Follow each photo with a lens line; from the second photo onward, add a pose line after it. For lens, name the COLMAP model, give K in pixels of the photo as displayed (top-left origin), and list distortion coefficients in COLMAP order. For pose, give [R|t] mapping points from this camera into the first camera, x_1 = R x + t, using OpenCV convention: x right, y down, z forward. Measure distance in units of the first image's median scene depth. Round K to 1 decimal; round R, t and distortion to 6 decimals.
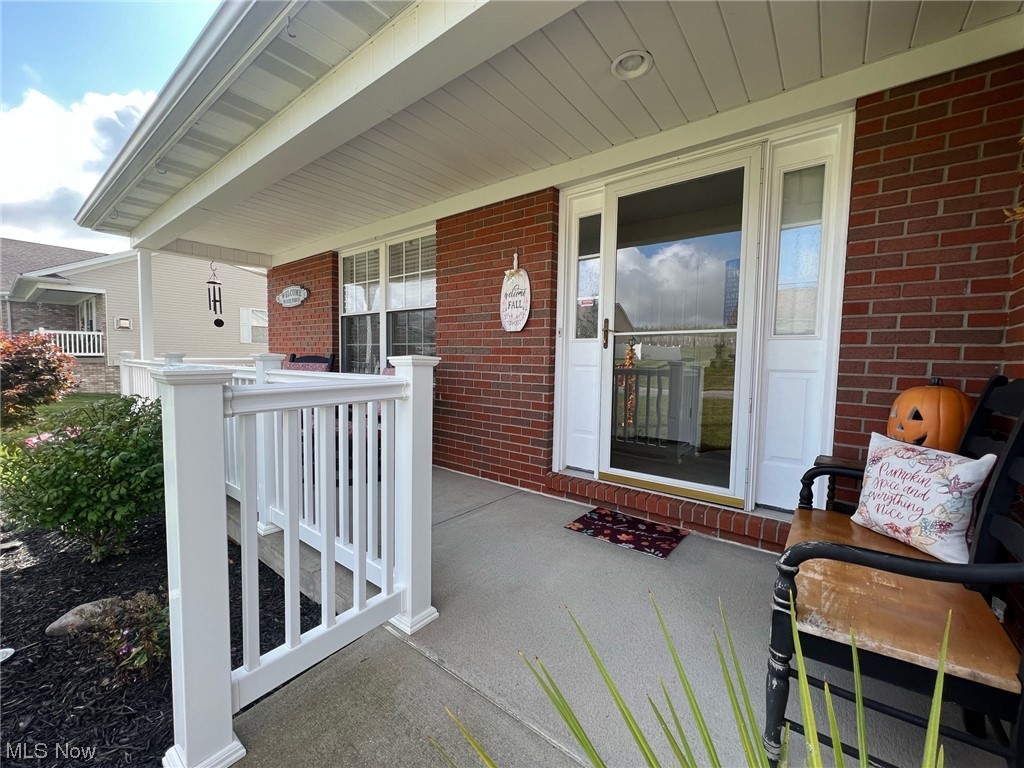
lens RADIAL K [[407.8, 0, 507.0], [0, 407.8, 381.1], [0, 0, 1]] dist [0.000208, 0.000109]
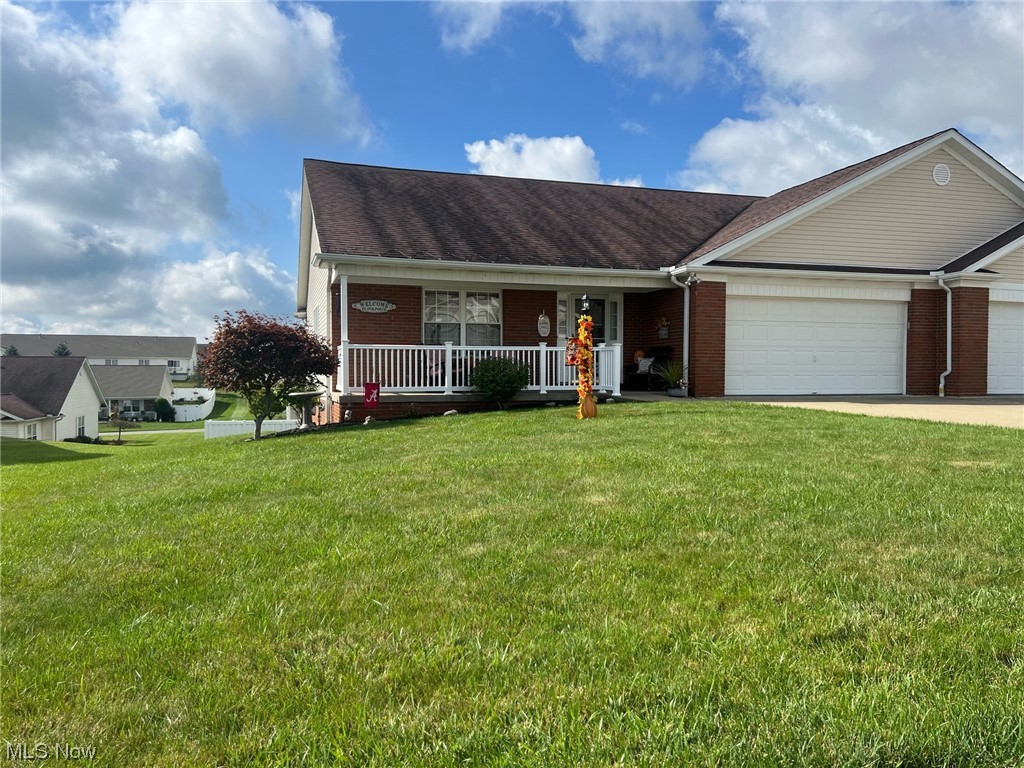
lens RADIAL K [[774.8, 0, 512.0], [0, 774.8, 384.0], [0, 0, 1]] dist [-0.003857, -0.003422]
pose [[0.573609, -0.025692, 0.818726, -4.614217], [0.058188, 0.998261, -0.009441, 0.252788], [-0.817060, 0.053055, 0.574106, -1.927620]]
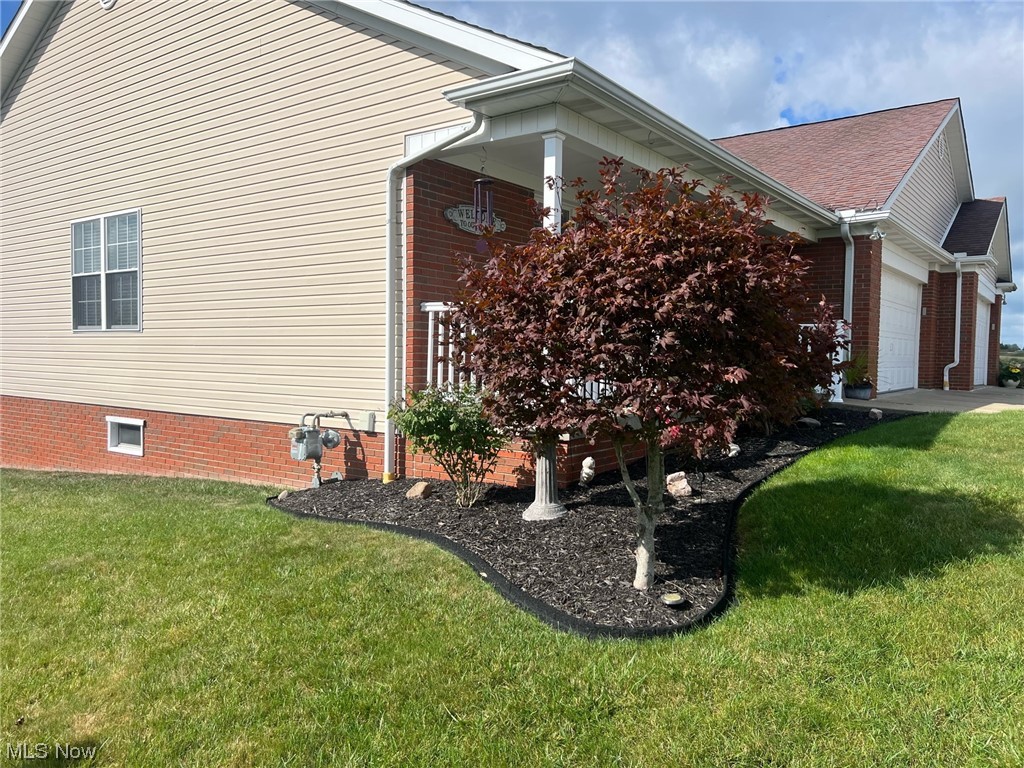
lens RADIAL K [[765.7, 0, 512.0], [0, 765.7, 384.0], [0, 0, 1]] dist [0.075517, -0.094407]
pose [[-0.022732, -0.055917, 0.998177, -3.326196], [0.044318, 0.997397, 0.056883, 0.012193], [-0.998759, 0.045530, -0.020195, 1.670102]]
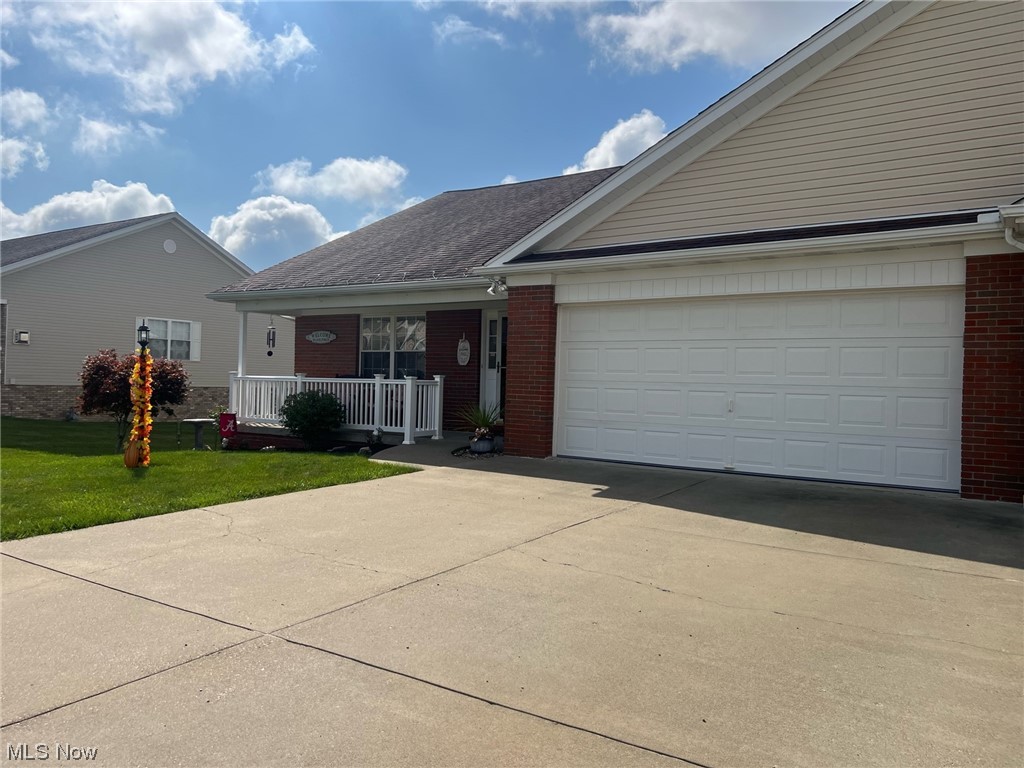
lens RADIAL K [[765.7, 0, 512.0], [0, 765.7, 384.0], [0, 0, 1]] dist [0.075517, -0.094407]
pose [[0.996819, 0.007579, 0.079339, -0.052974], [-0.003164, 0.998447, -0.055628, 0.234213], [-0.079638, 0.055200, 0.995294, -3.464931]]
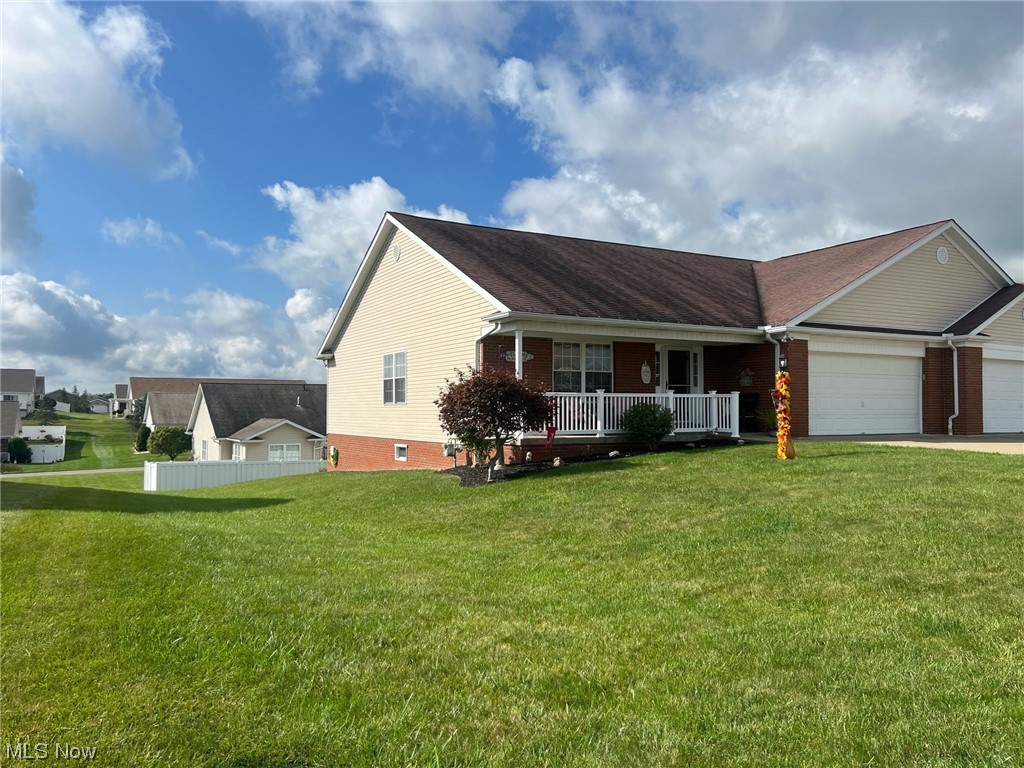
lens RADIAL K [[774.8, 0, 512.0], [0, 774.8, 384.0], [0, 0, 1]] dist [-0.003857, -0.003422]
pose [[0.385576, 0.015198, 0.922551, -6.063822], [0.060803, 0.997272, -0.041841, 0.071591], [-0.920671, 0.072226, 0.383600, -0.355763]]
